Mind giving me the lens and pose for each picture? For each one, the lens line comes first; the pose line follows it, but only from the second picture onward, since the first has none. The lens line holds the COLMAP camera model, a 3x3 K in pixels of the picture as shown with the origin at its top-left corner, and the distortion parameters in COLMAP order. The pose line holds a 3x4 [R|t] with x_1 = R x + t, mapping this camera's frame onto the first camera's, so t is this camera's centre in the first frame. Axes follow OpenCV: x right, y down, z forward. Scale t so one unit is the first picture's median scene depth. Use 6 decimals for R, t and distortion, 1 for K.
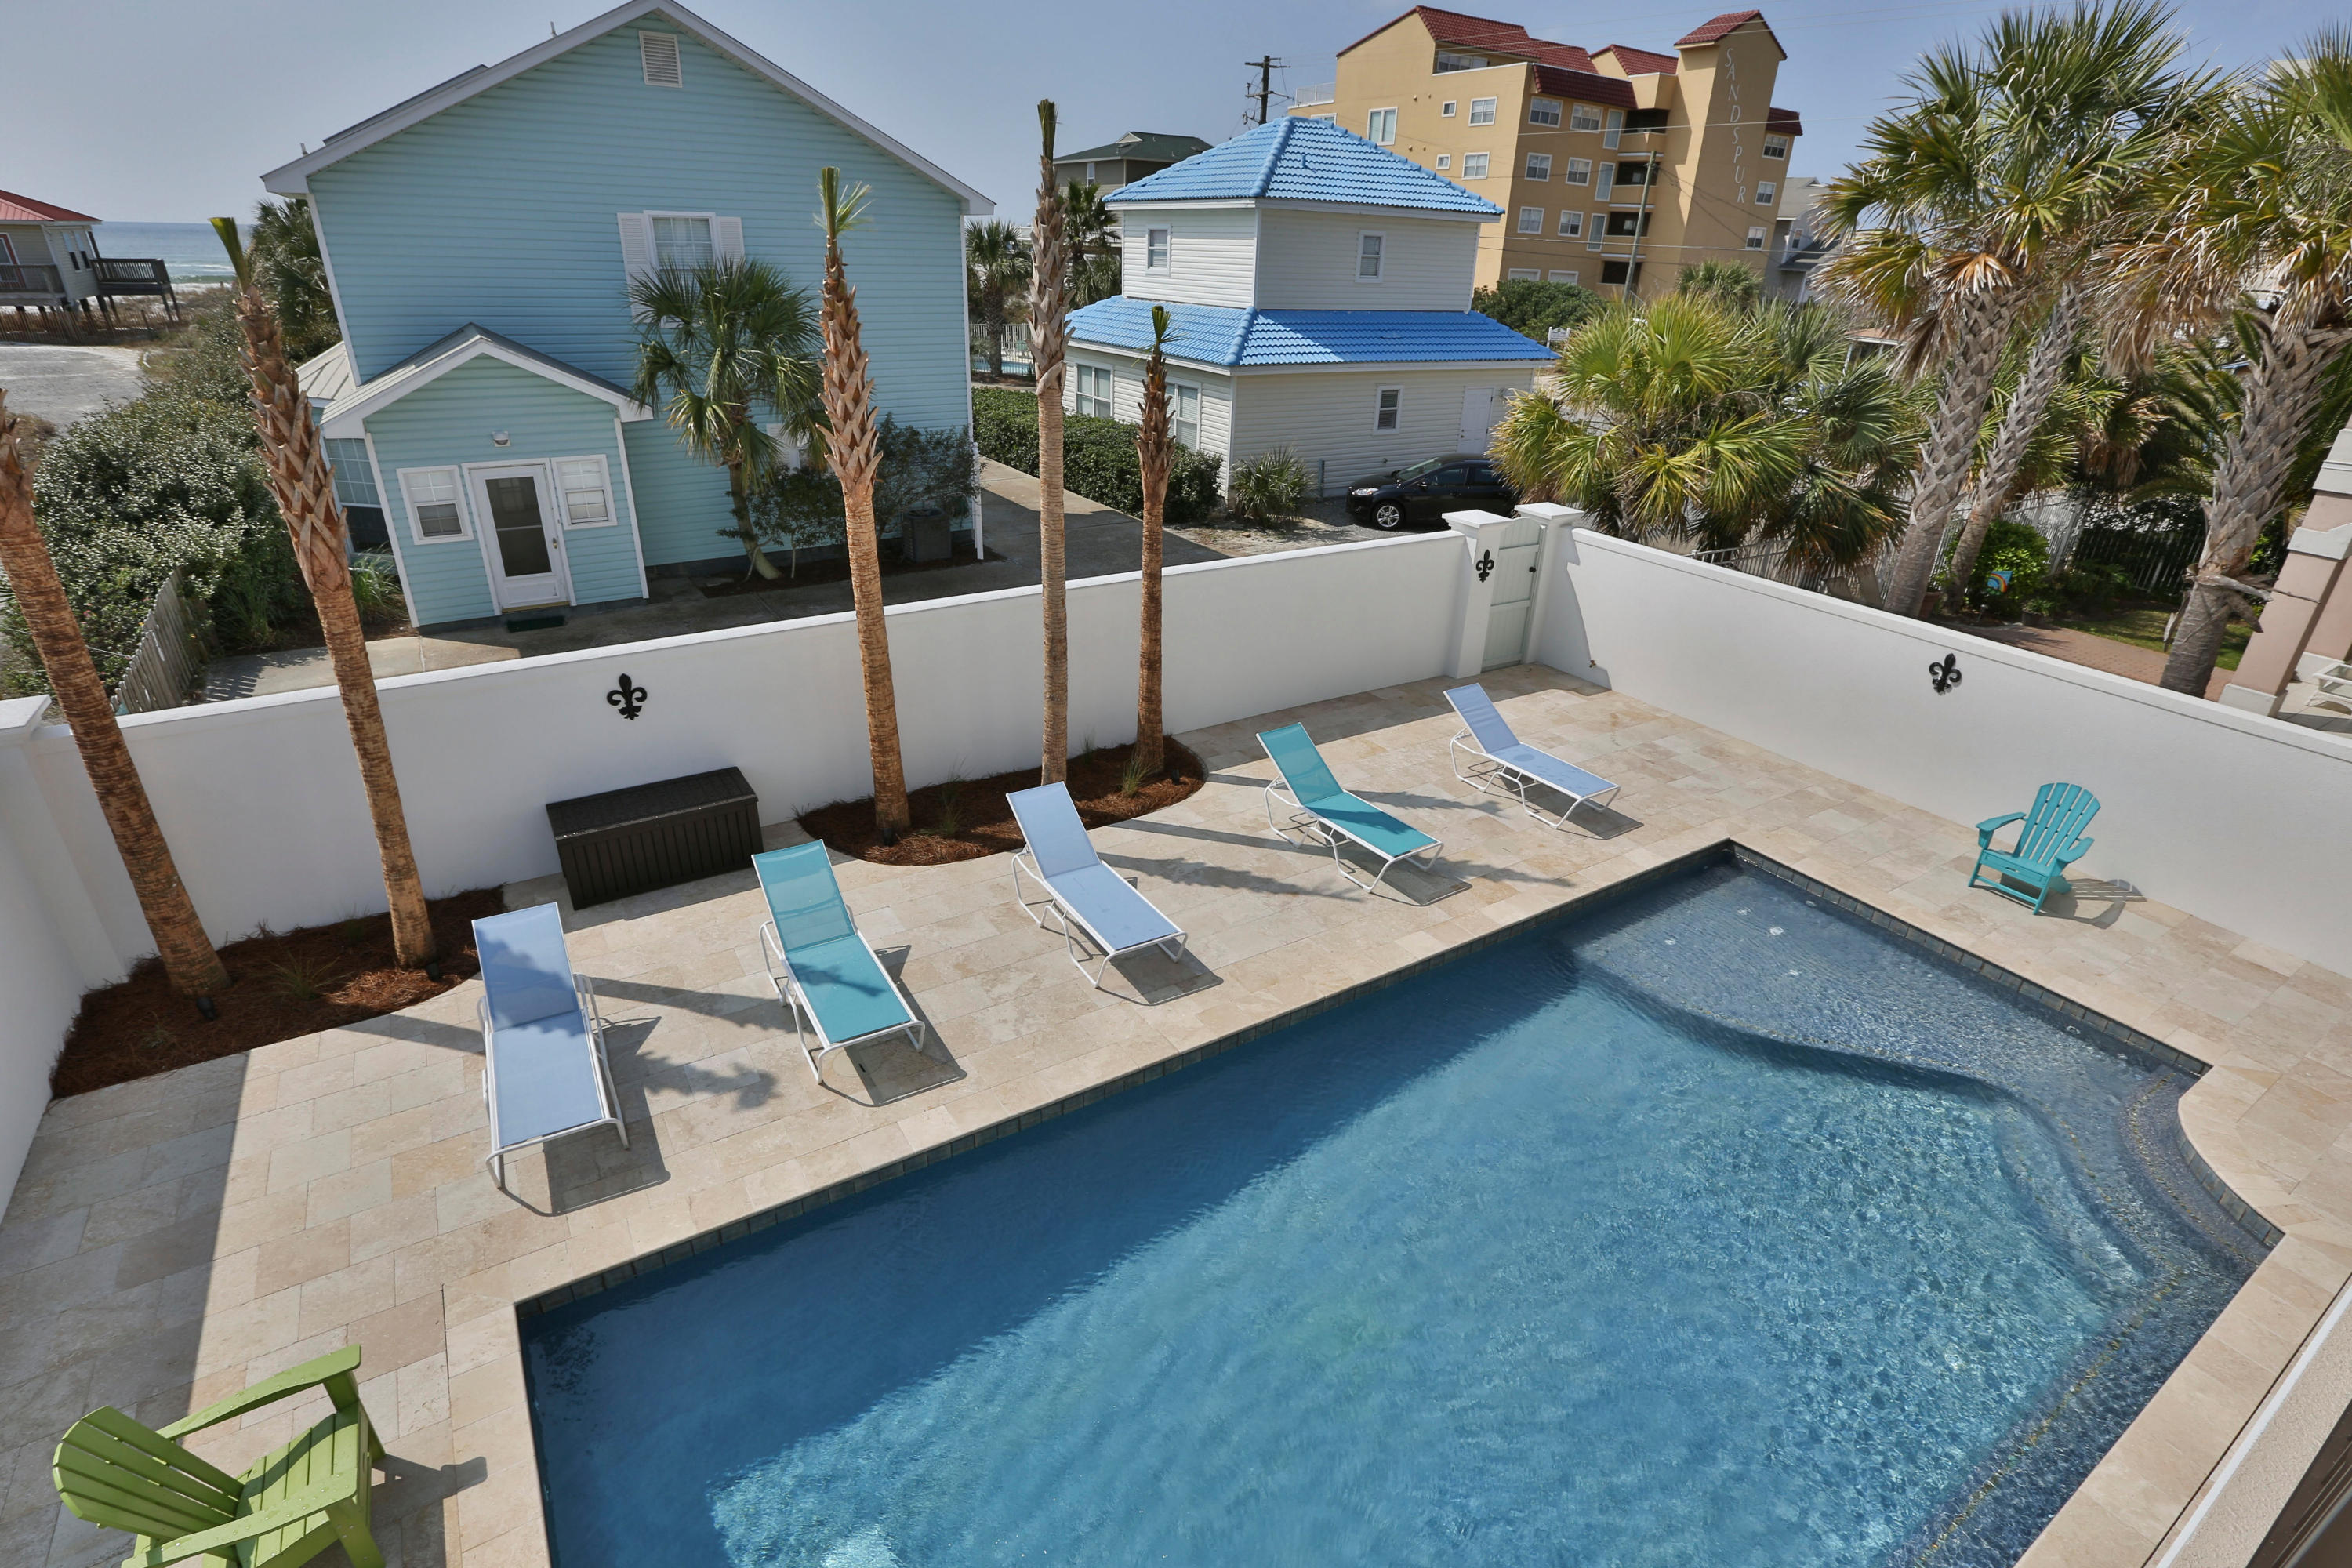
lens RADIAL K [[1141.2, 0, 1182.0], [0, 1141.2, 791.9], [0, 0, 1]] dist [-0.050184, 0.015978]
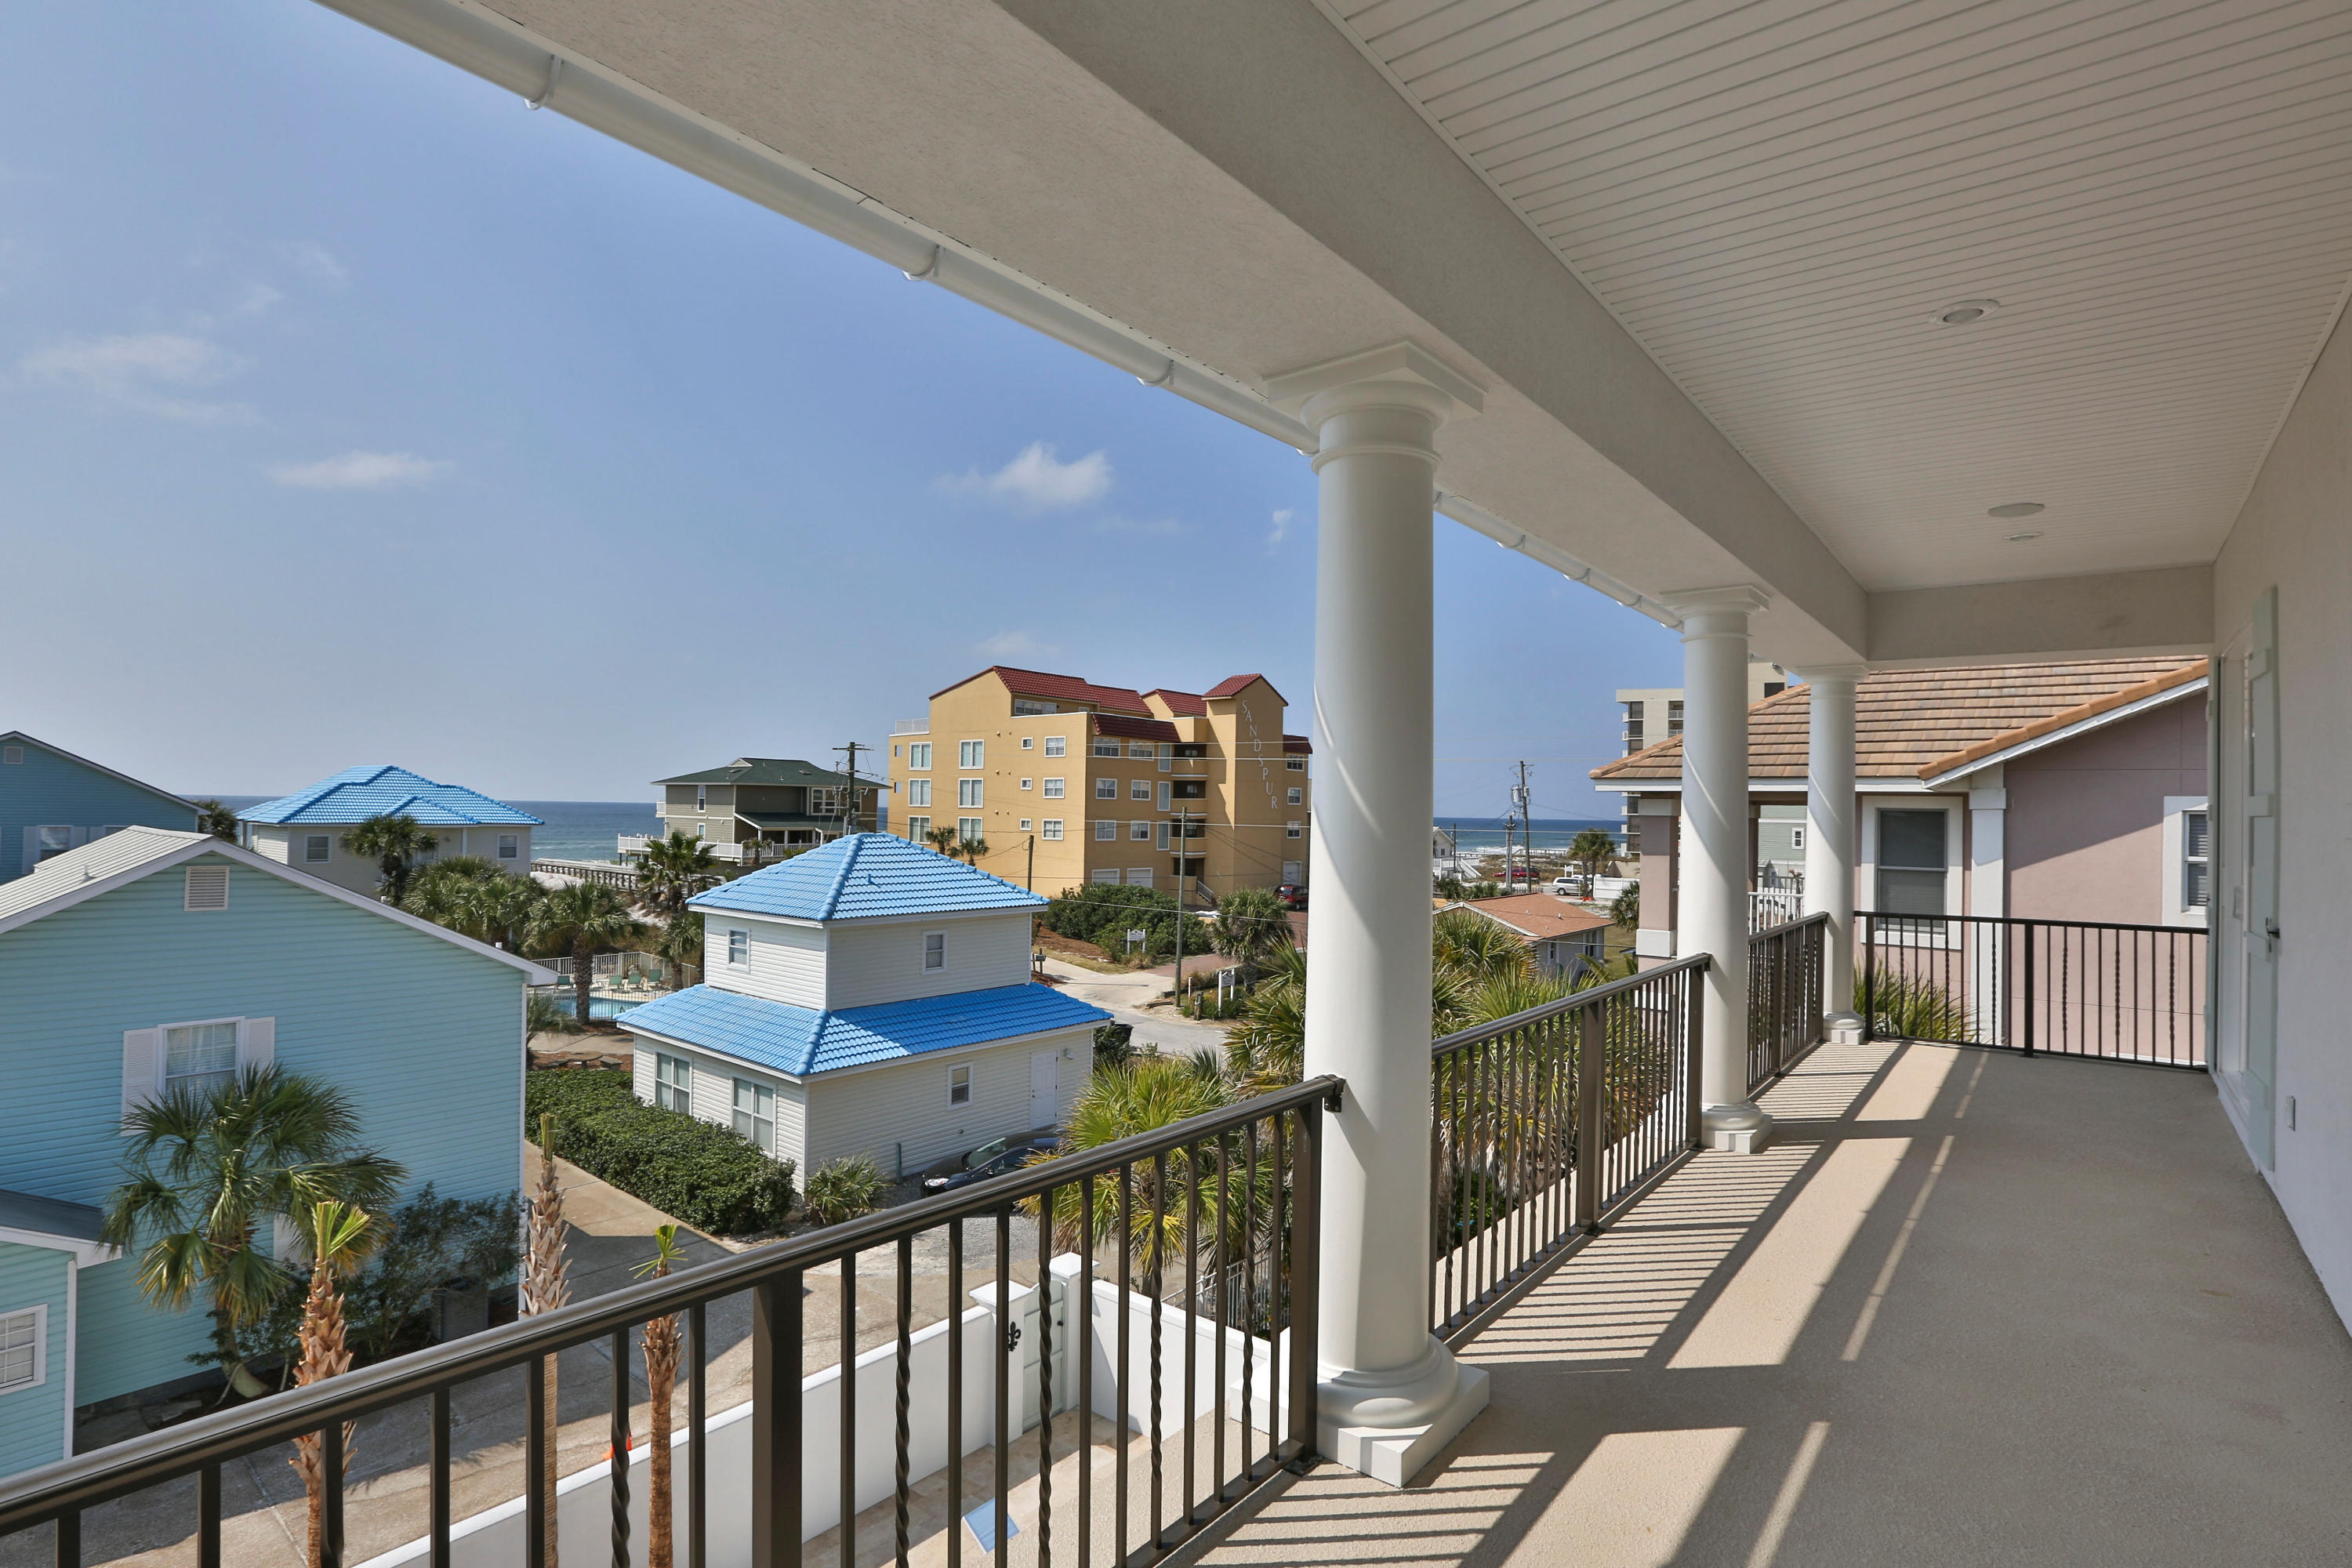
lens RADIAL K [[1141.2, 0, 1179.1], [0, 1141.2, 799.9], [0, 0, 1]] dist [-0.050184, 0.015978]
pose [[0.950779, -0.012415, 0.309621, 0.078441], [0.146230, 0.898916, -0.412996, -0.169936], [-0.273196, 0.437944, 0.856486, -0.174845]]
